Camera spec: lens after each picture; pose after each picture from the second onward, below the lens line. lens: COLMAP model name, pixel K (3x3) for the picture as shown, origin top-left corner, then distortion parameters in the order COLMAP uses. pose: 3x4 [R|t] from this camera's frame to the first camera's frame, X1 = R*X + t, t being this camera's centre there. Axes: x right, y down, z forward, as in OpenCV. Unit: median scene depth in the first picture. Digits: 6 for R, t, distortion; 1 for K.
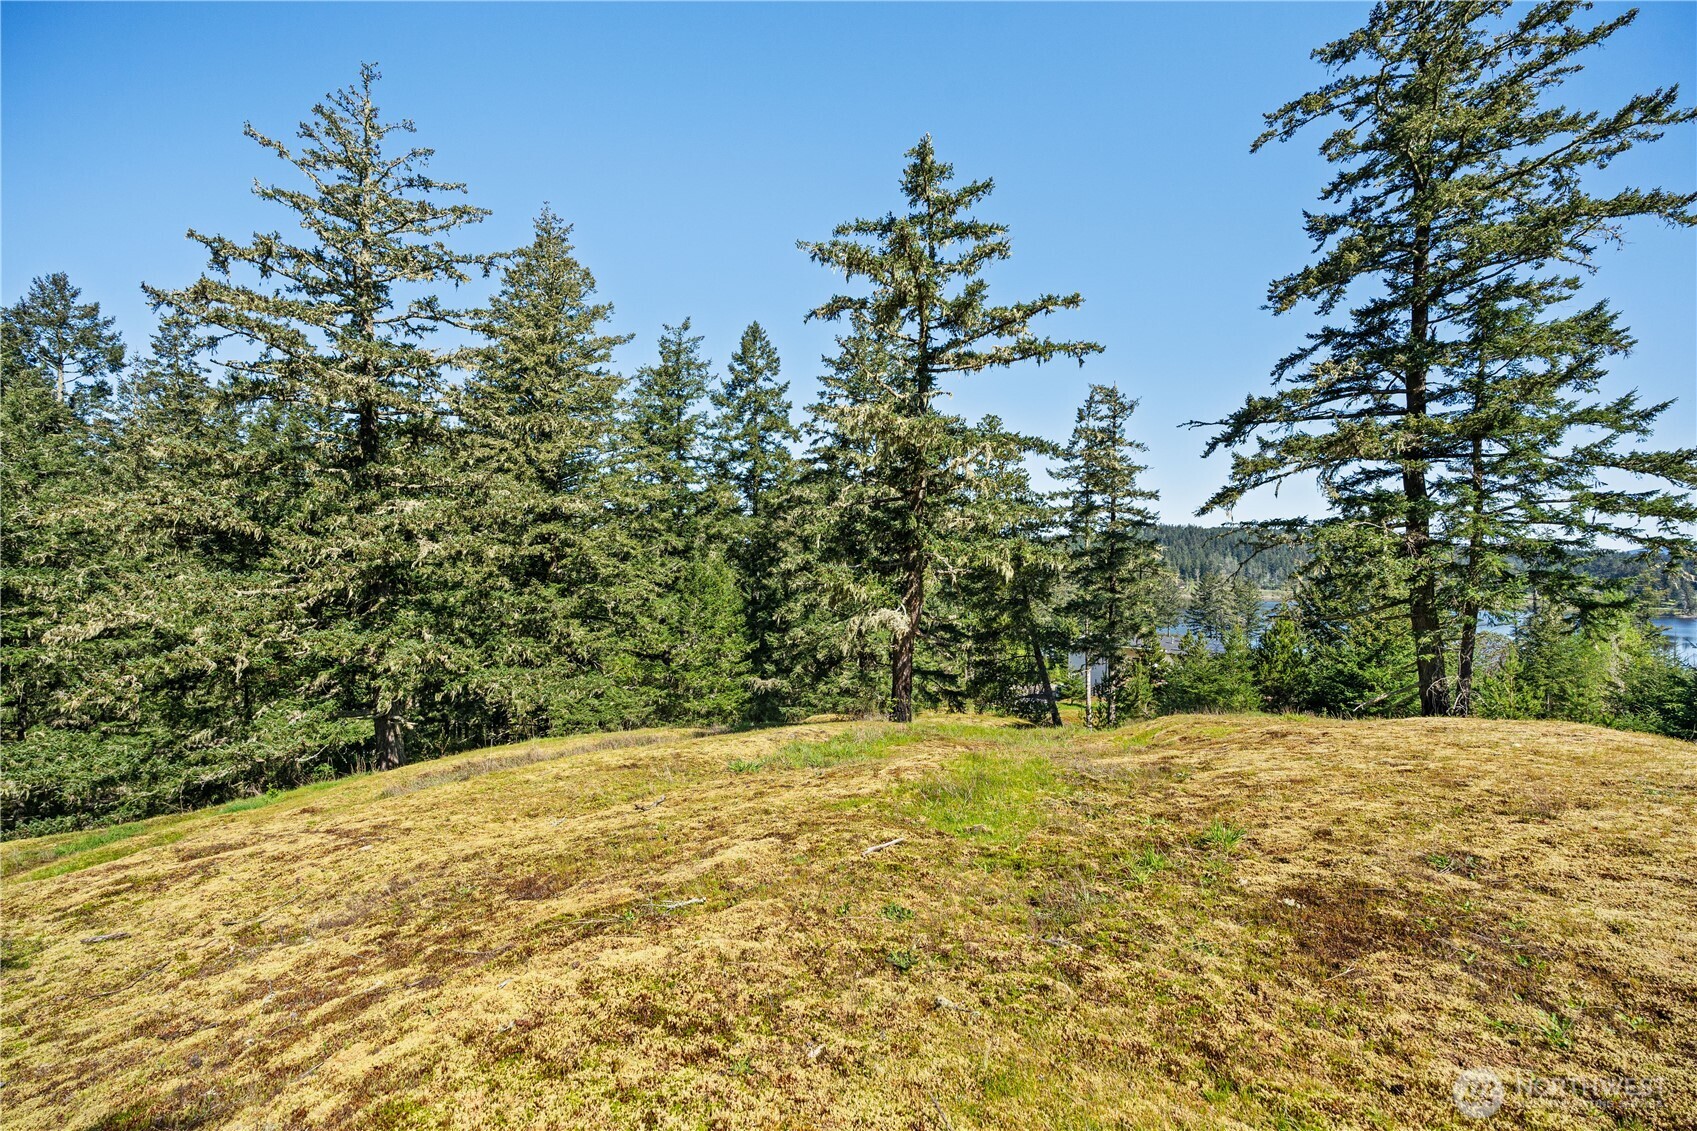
lens RADIAL K [[750.8, 0, 842.6], [0, 750.8, 562.3], [0, 0, 1]] dist [-0.004280, 0.000183]
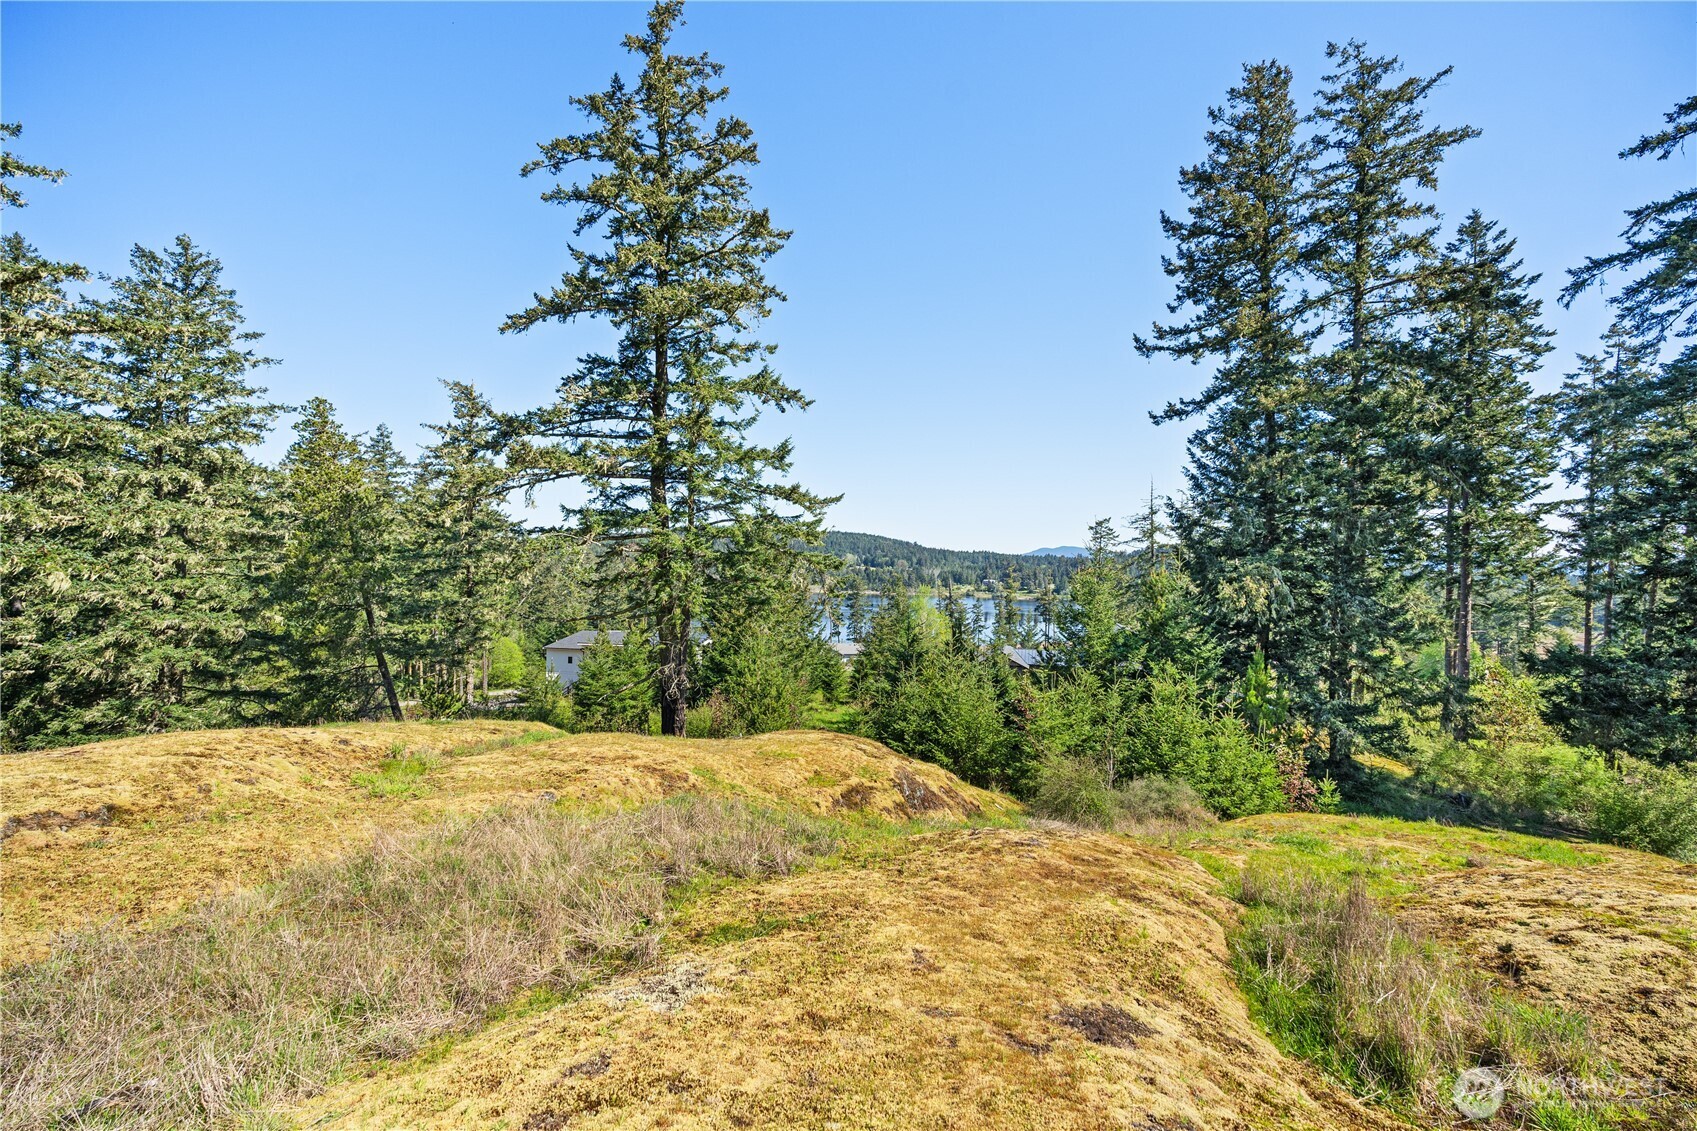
lens RADIAL K [[750.8, 0, 849.9], [0, 750.8, 564.7], [0, 0, 1]] dist [-0.004280, 0.000183]
pose [[0.834529, 0.002546, 0.550958, 0.340262], [-0.006679, 0.999963, 0.005495, -0.012507], [-0.550923, -0.008266, 0.834515, -0.126694]]
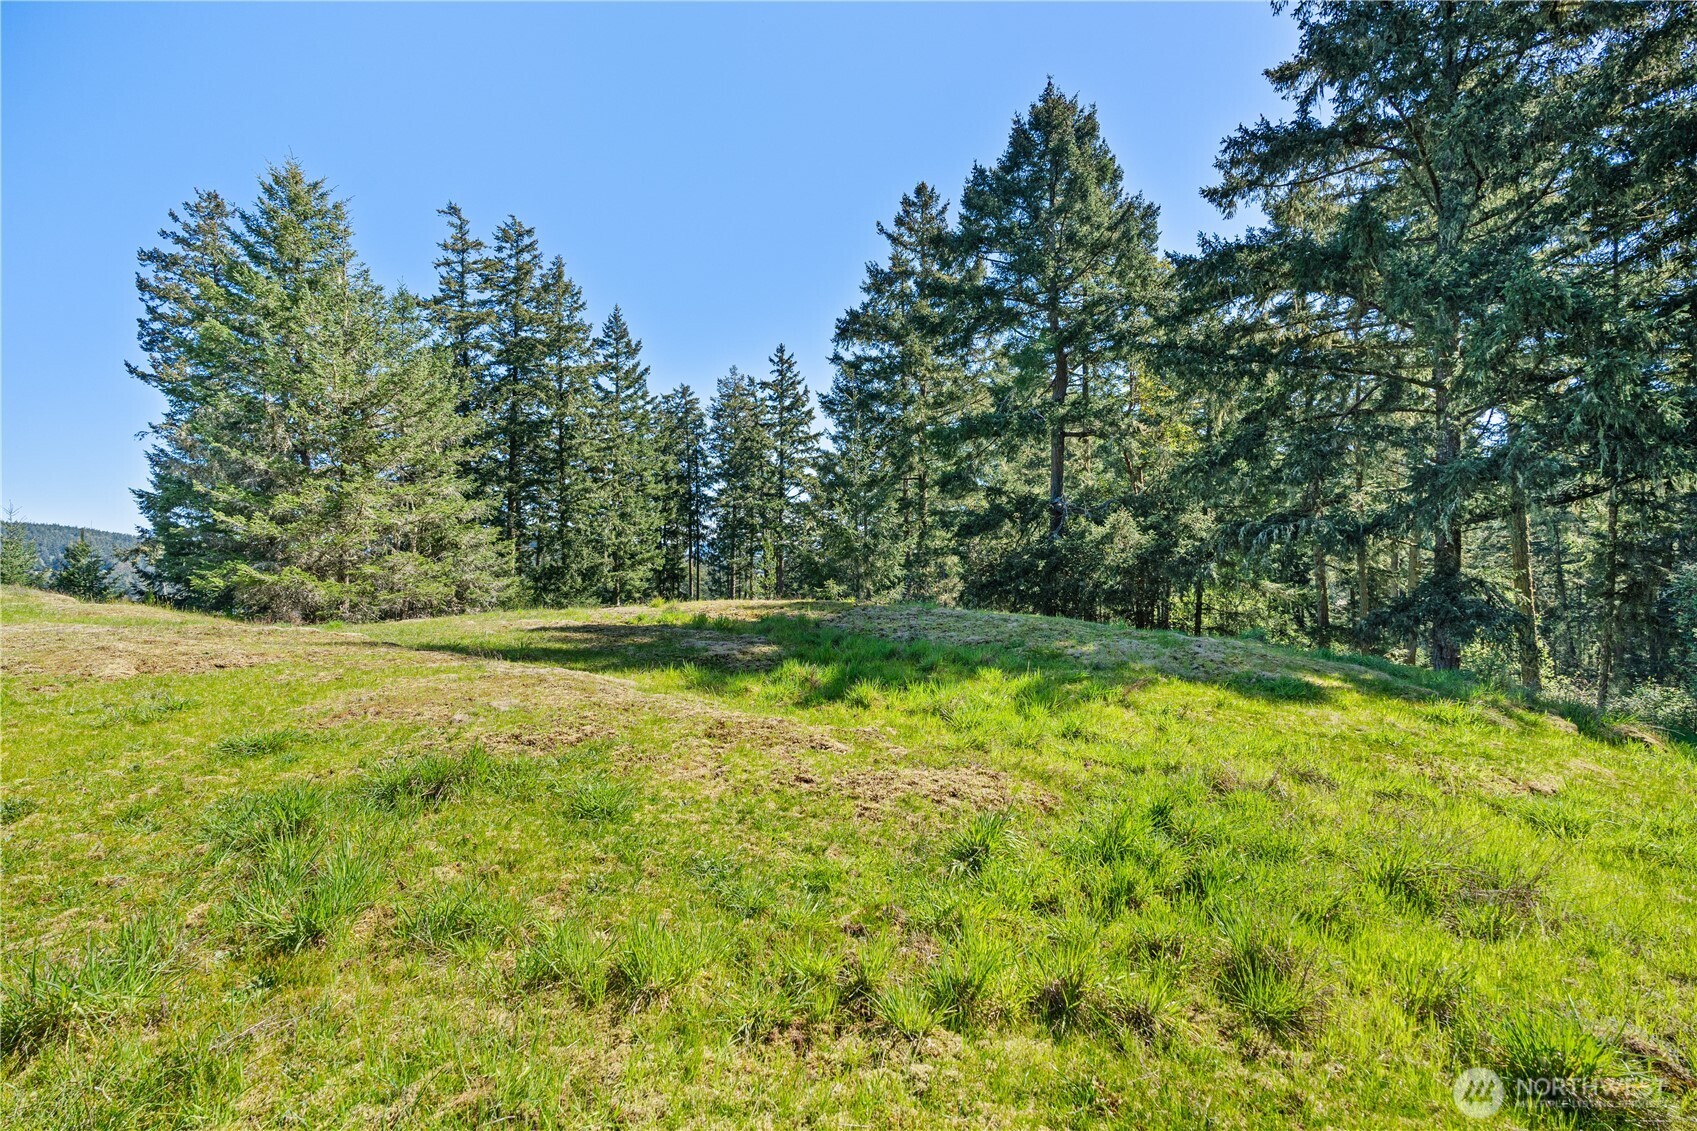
lens RADIAL K [[750.8, 0, 843.7], [0, 750.8, 562.1], [0, 0, 1]] dist [-0.004280, 0.000183]
pose [[0.153858, -0.015148, 0.987977, 0.020869], [0.013886, 0.999817, 0.013167, 0.047043], [-0.987995, 0.011693, 0.154040, -1.300344]]
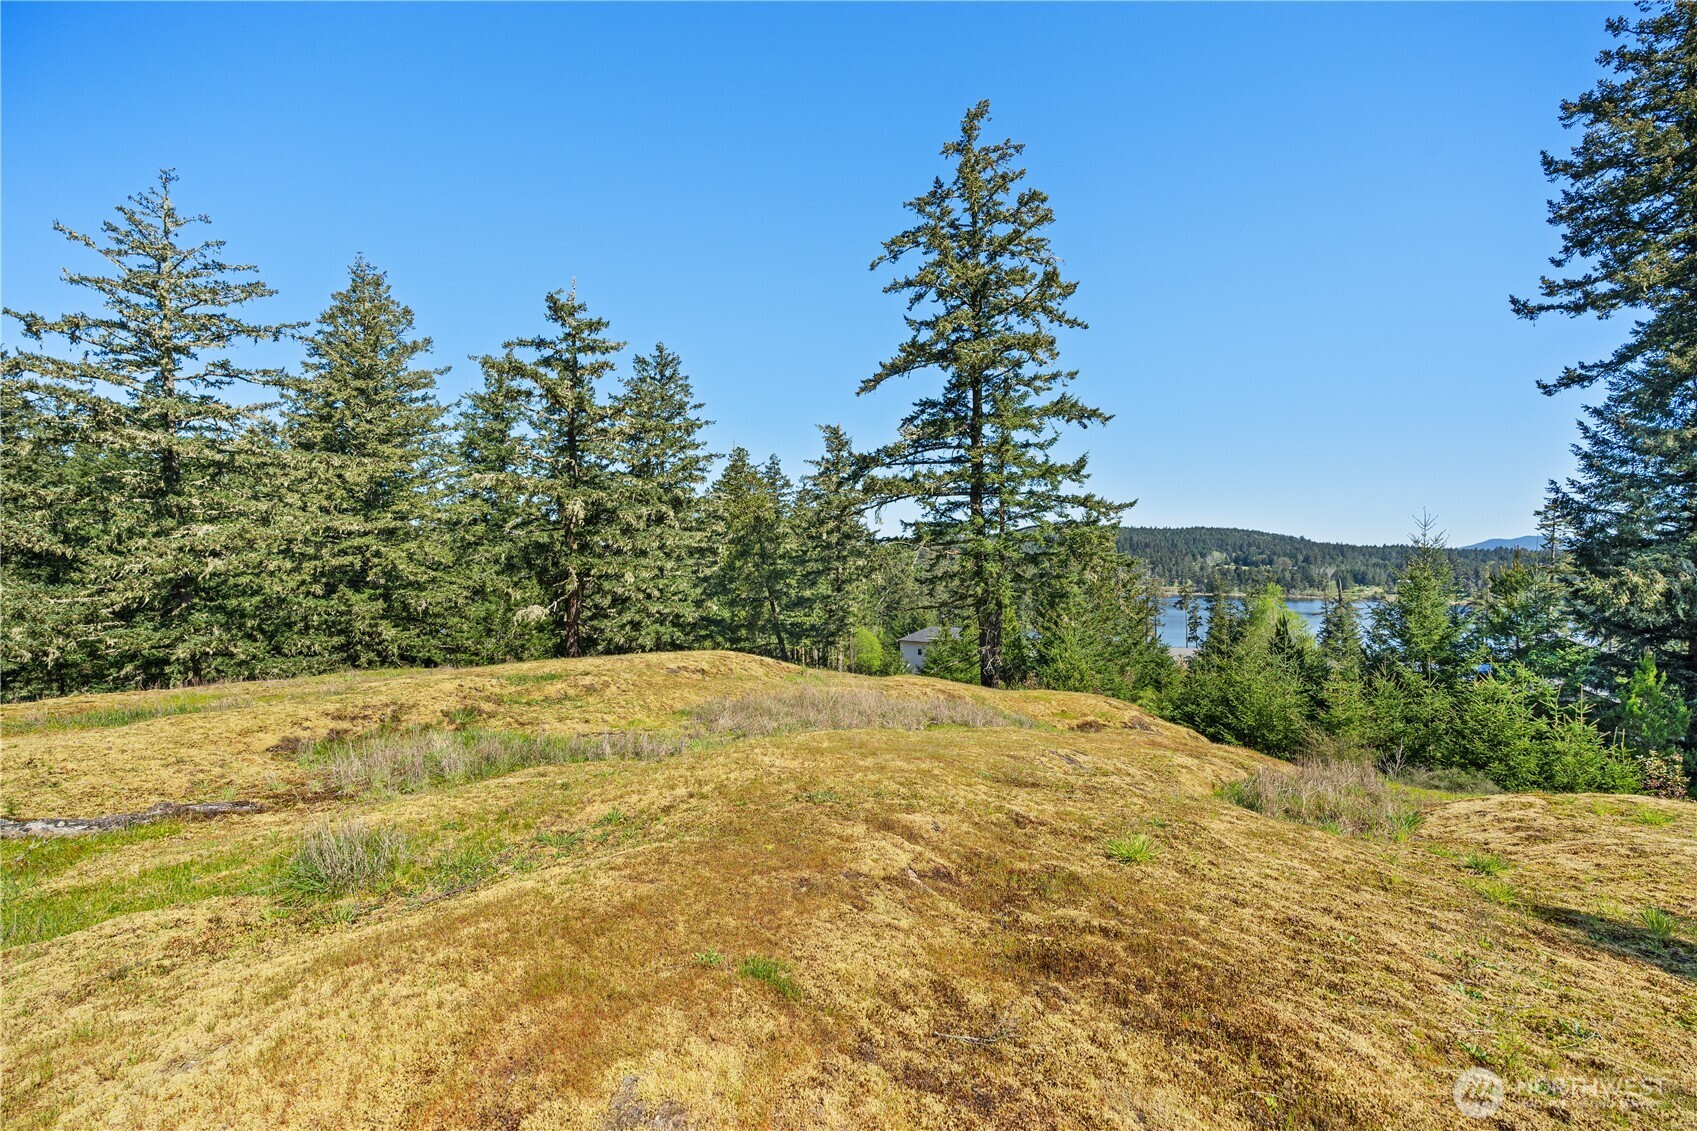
lens RADIAL K [[750.8, 0, 842.4], [0, 750.8, 565.3], [0, 0, 1]] dist [-0.004280, 0.000183]
pose [[0.992811, -0.008801, 0.119372, 0.313761], [0.008401, 0.999957, 0.003852, -0.011031], [-0.119401, -0.002822, 0.992842, -0.350622]]
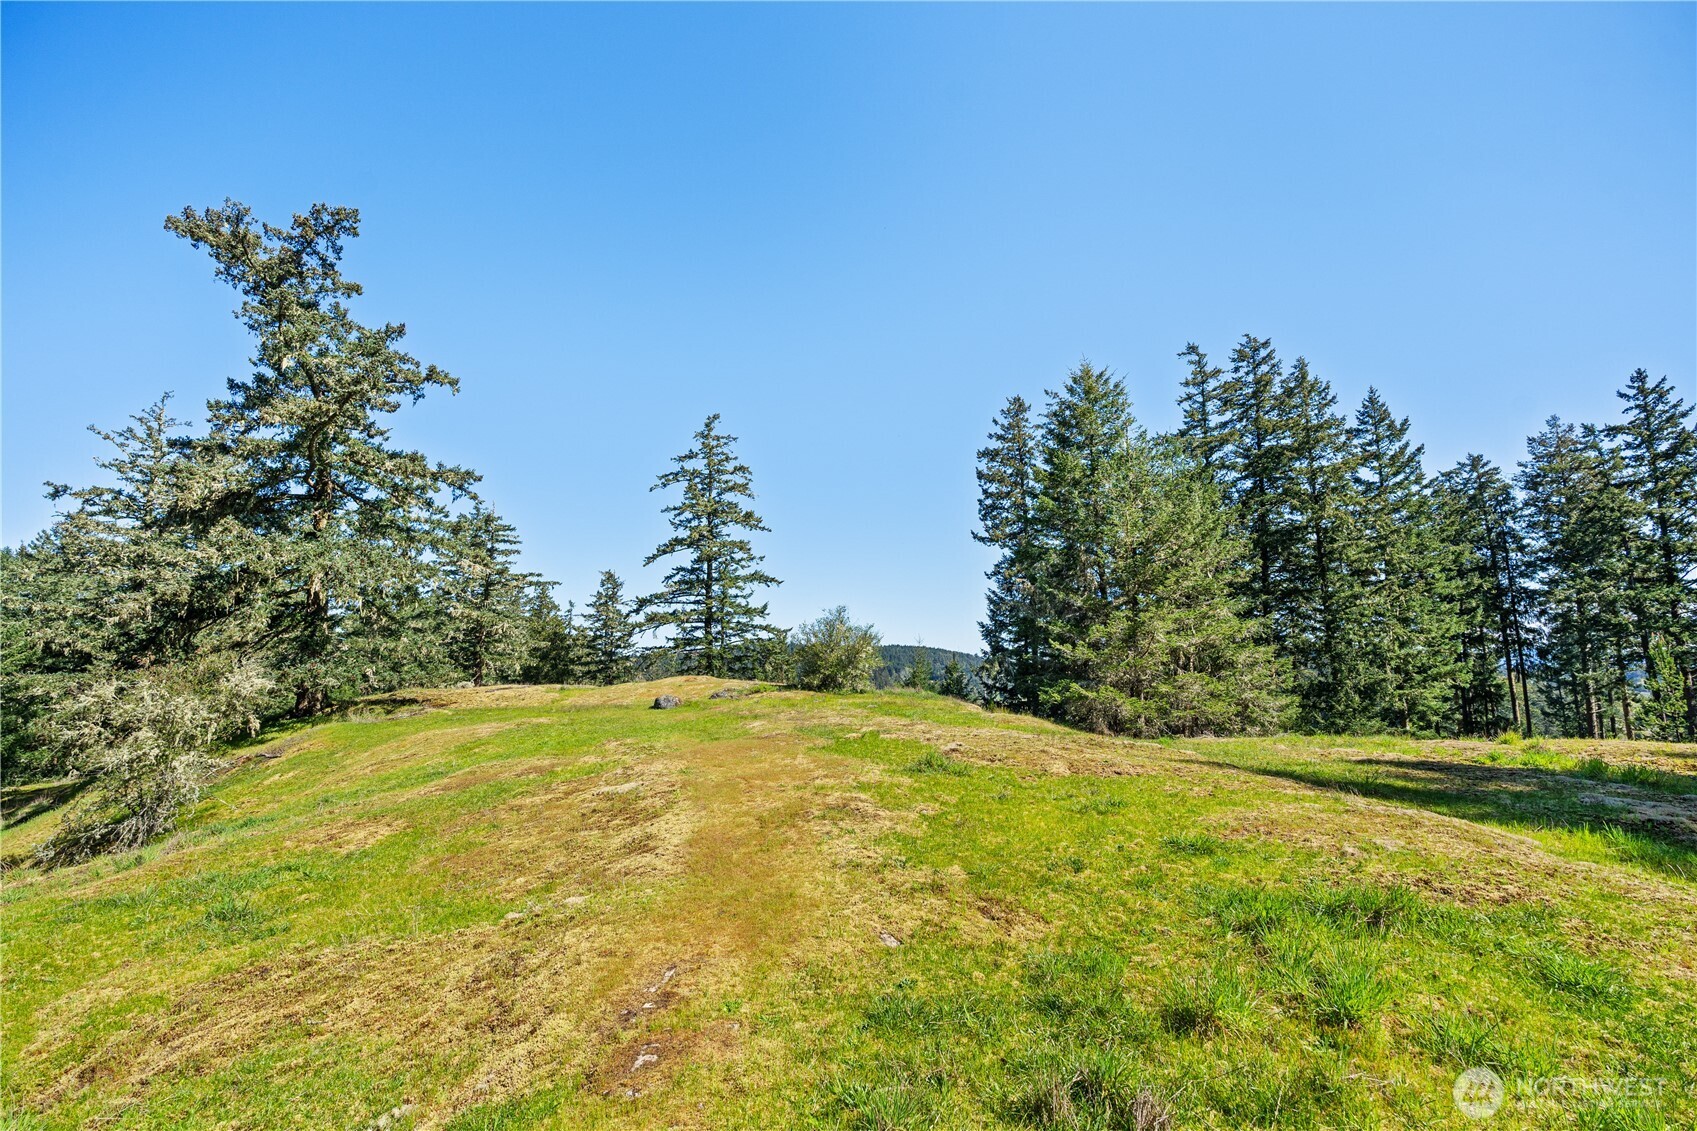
lens RADIAL K [[750.8, 0, 846.1], [0, 750.8, 562.6], [0, 0, 1]] dist [-0.004280, 0.000183]
pose [[0.878394, 0.058102, 0.474392, -0.025421], [0.014846, 0.988787, -0.148592, 0.039037], [-0.477706, 0.137565, 0.867683, -1.295791]]
